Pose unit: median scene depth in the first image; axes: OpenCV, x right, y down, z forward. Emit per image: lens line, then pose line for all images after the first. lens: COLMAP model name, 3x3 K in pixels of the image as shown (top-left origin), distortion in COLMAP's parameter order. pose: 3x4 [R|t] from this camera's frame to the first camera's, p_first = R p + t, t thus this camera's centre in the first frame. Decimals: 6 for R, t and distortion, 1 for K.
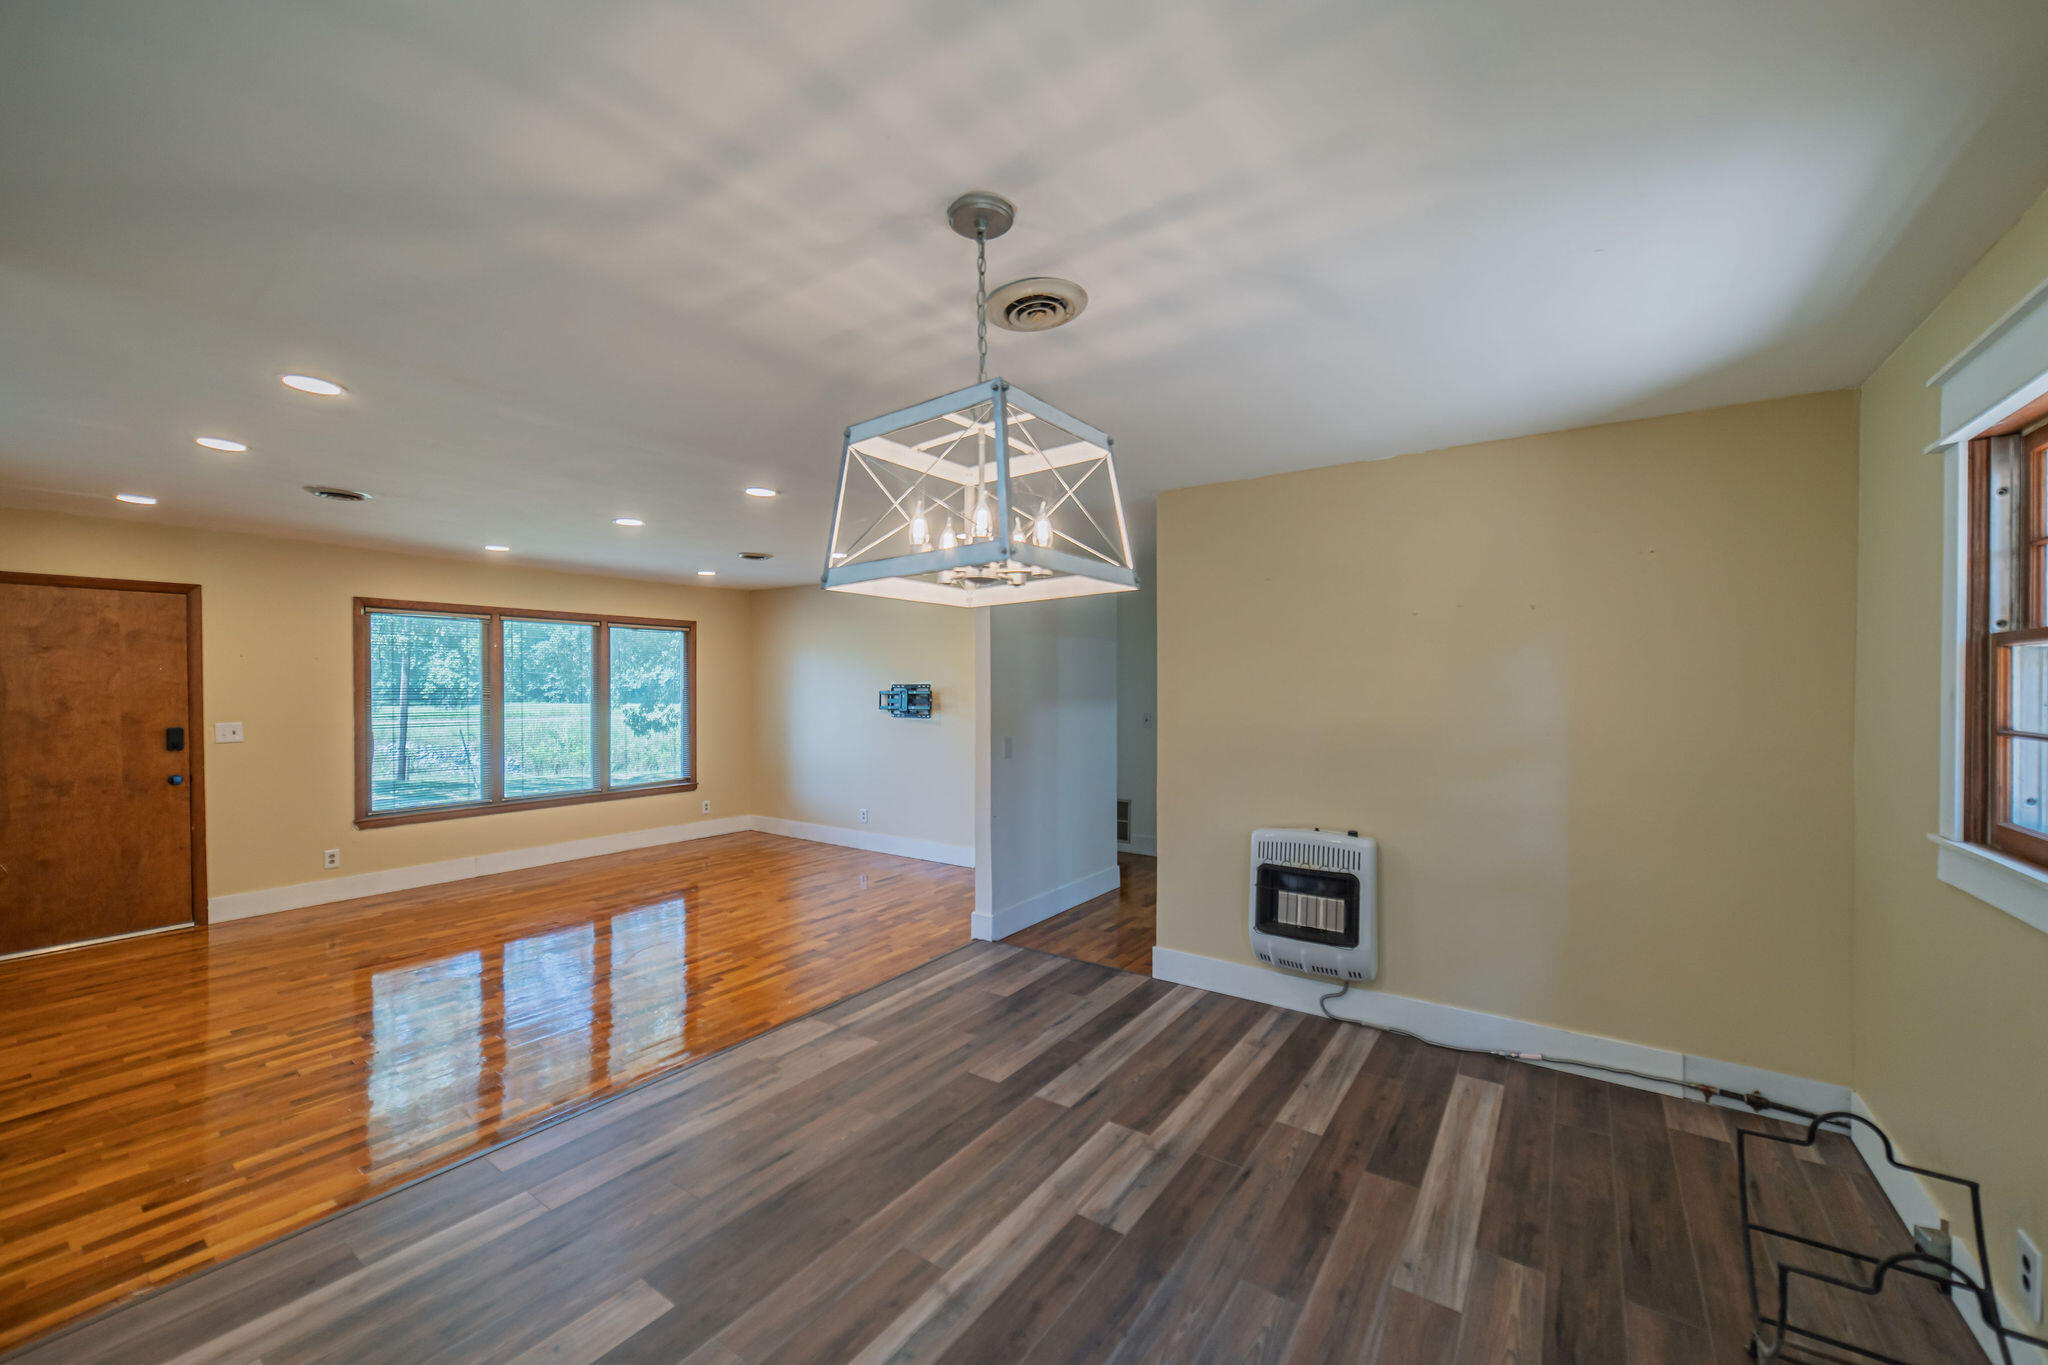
lens RADIAL K [[789.0, 0, 1023.4], [0, 789.0, 693.3], [0, 0, 1]] dist [0.000724, 0.000386]
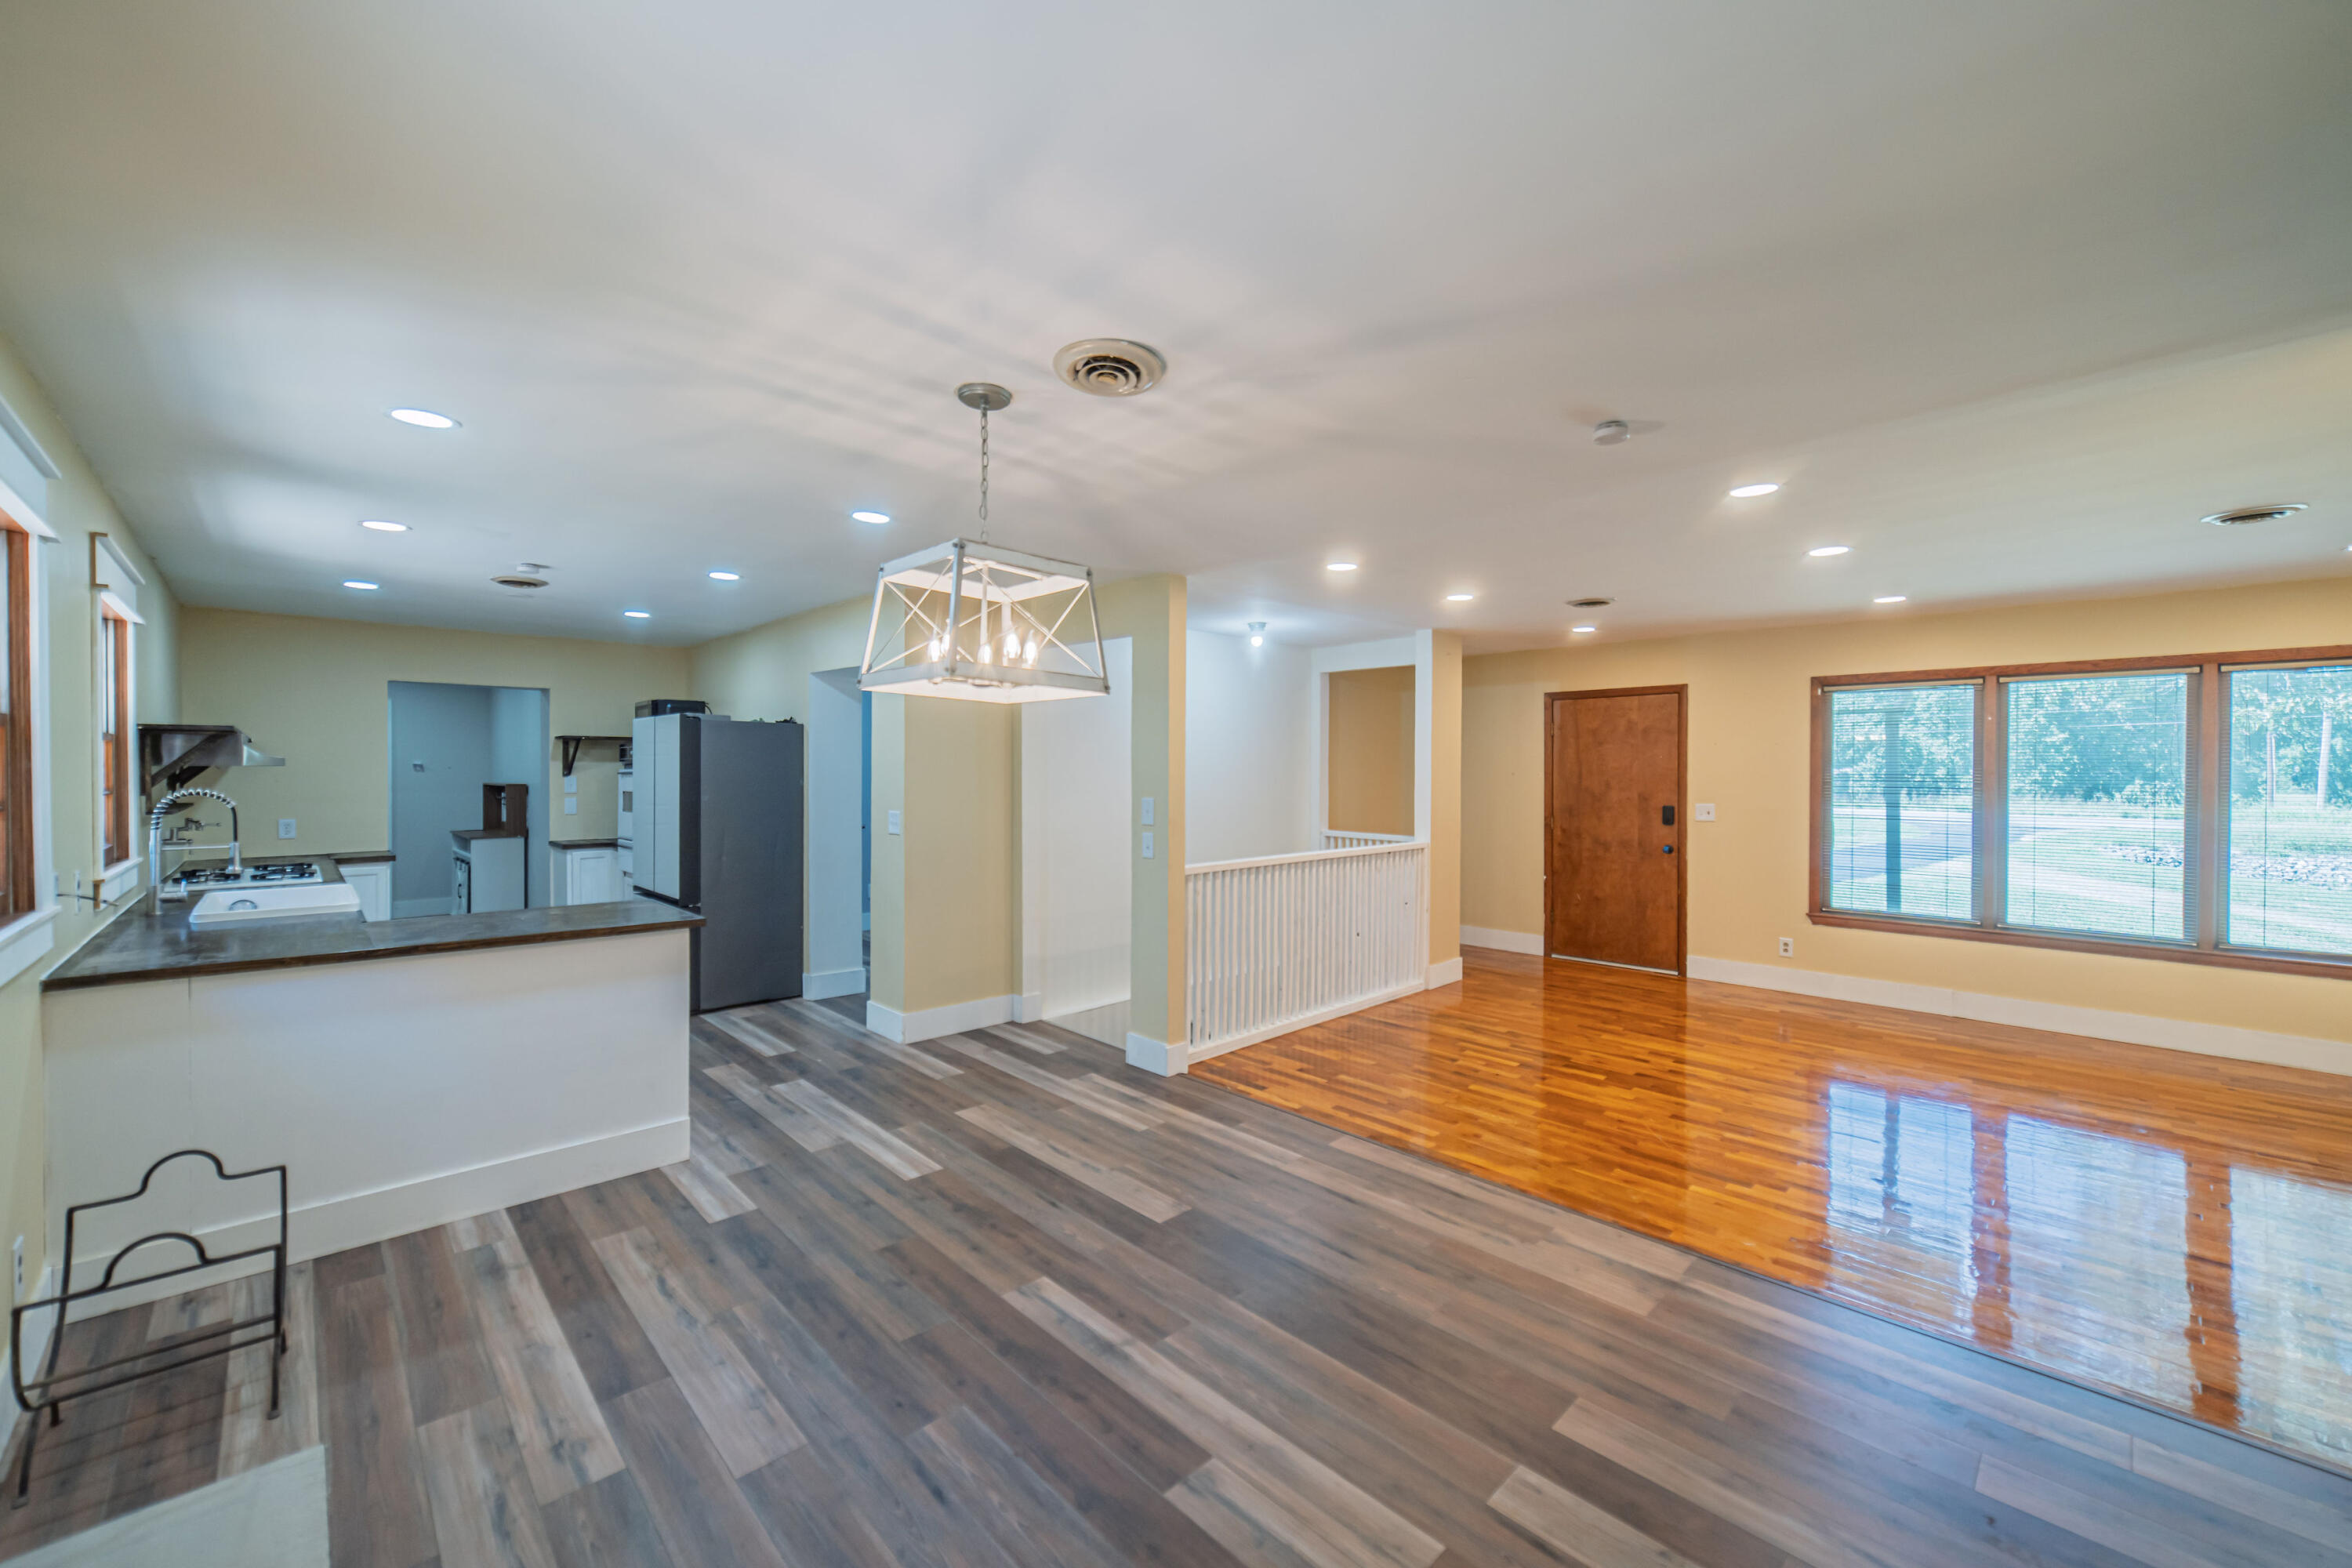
lens RADIAL K [[906.1, 0, 1161.1], [0, 906.1, 783.6], [0, 0, 1]] dist [0.000724, 0.000386]
pose [[-0.193055, 0.014414, -0.981082, 0.471796], [-0.010708, 0.999802, 0.016796, -0.005773], [0.981129, 0.013748, -0.192863, 0.560684]]
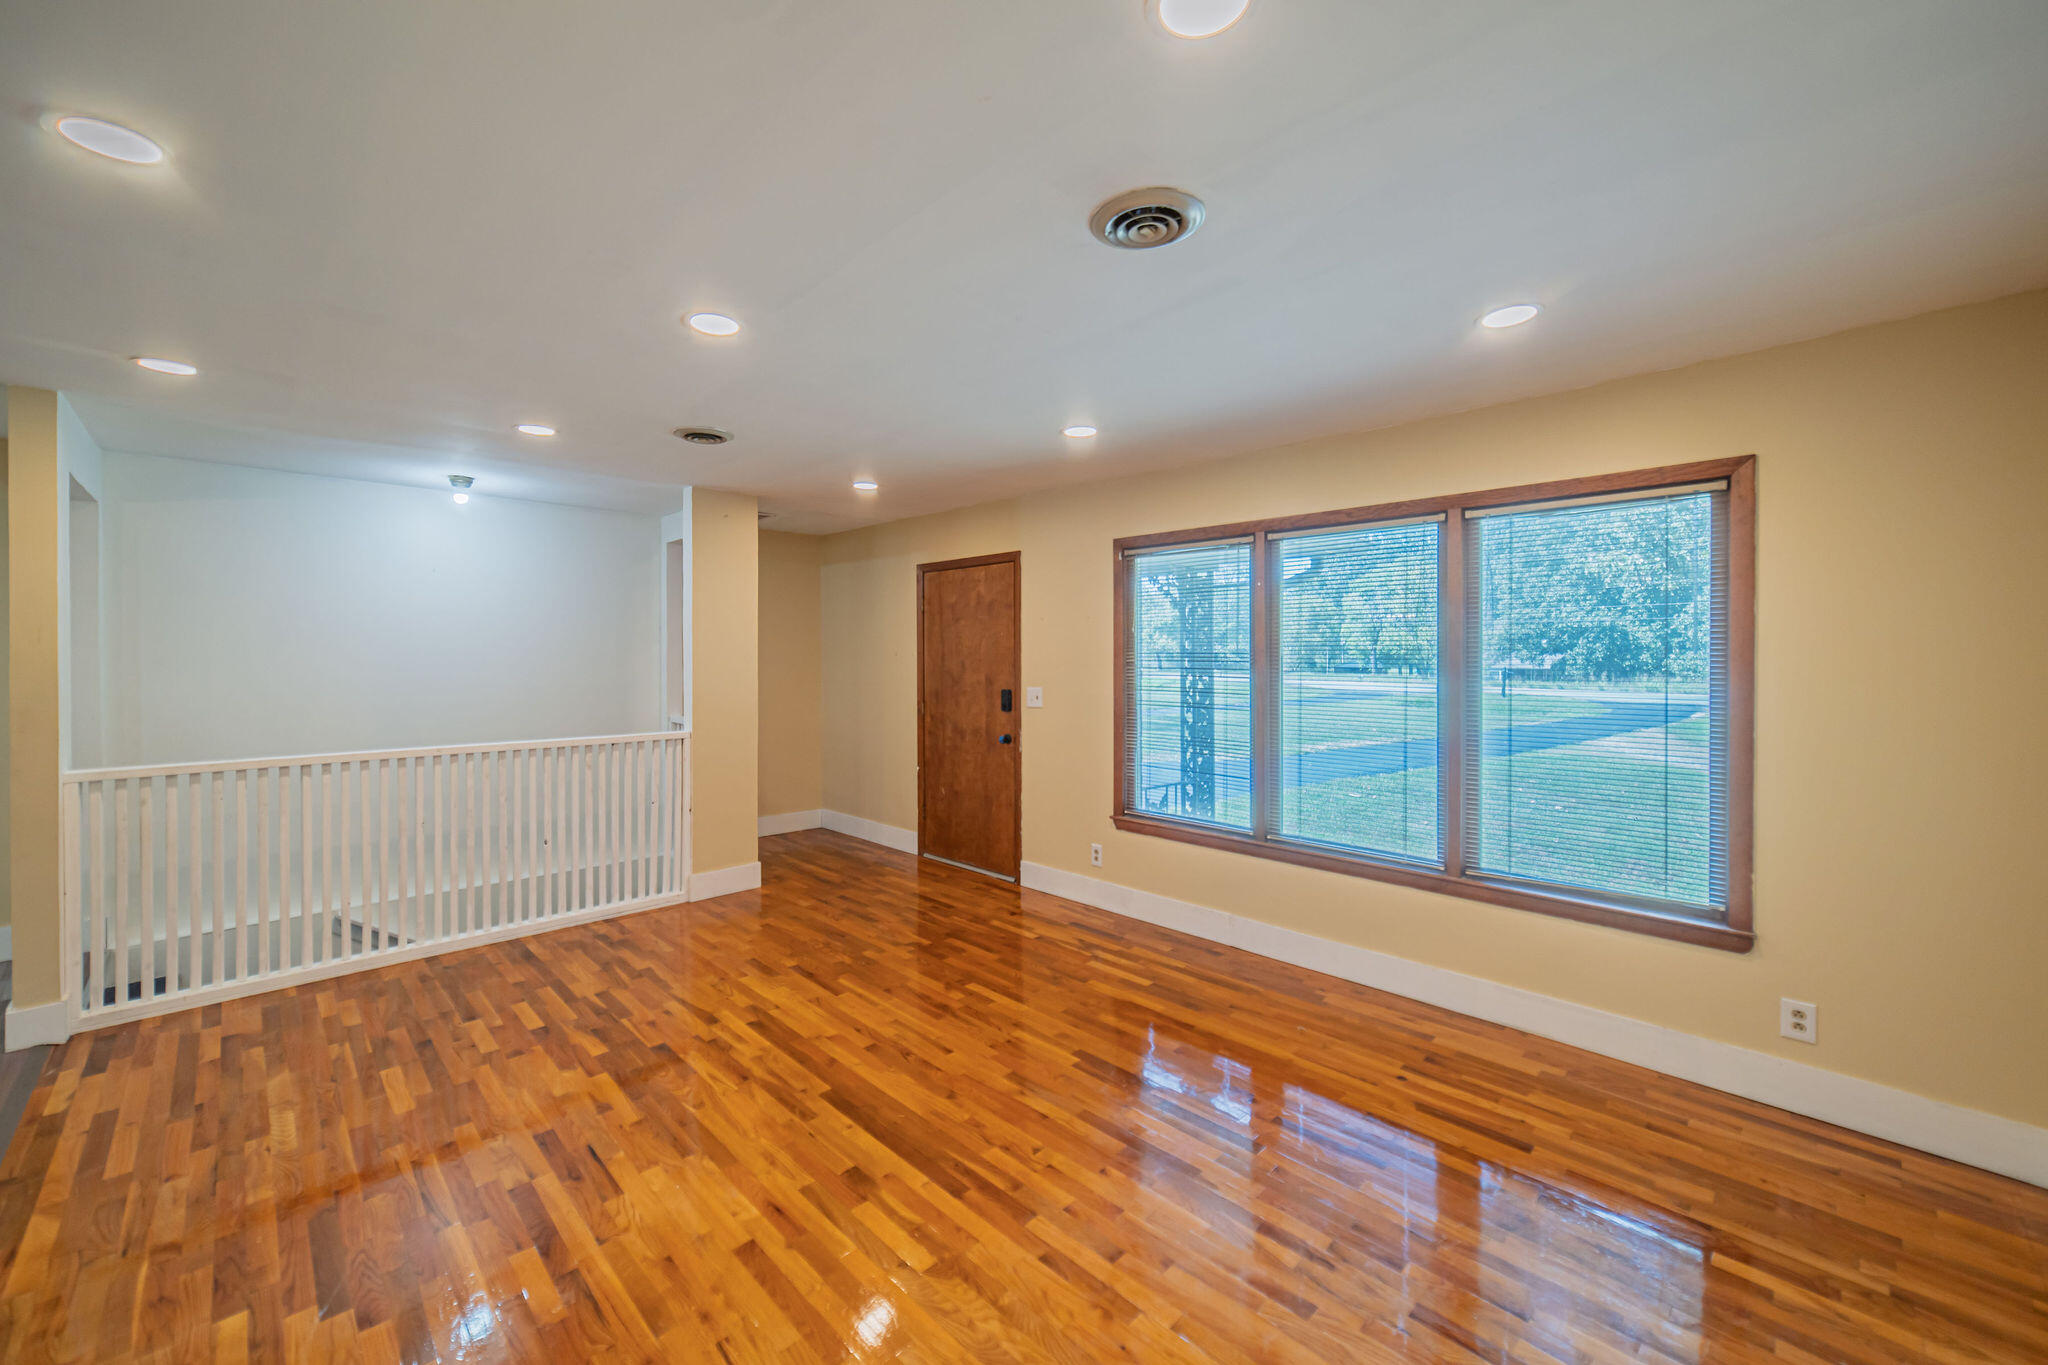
lens RADIAL K [[789.0, 0, 978.3], [0, 789.0, 662.4], [0, 0, 1]] dist [0.000724, 0.000386]
pose [[-0.199322, 0.005826, -0.979917, -0.031629], [-0.011912, 0.999894, 0.008368, -0.001652], [0.979862, 0.013341, -0.199231, 1.294615]]
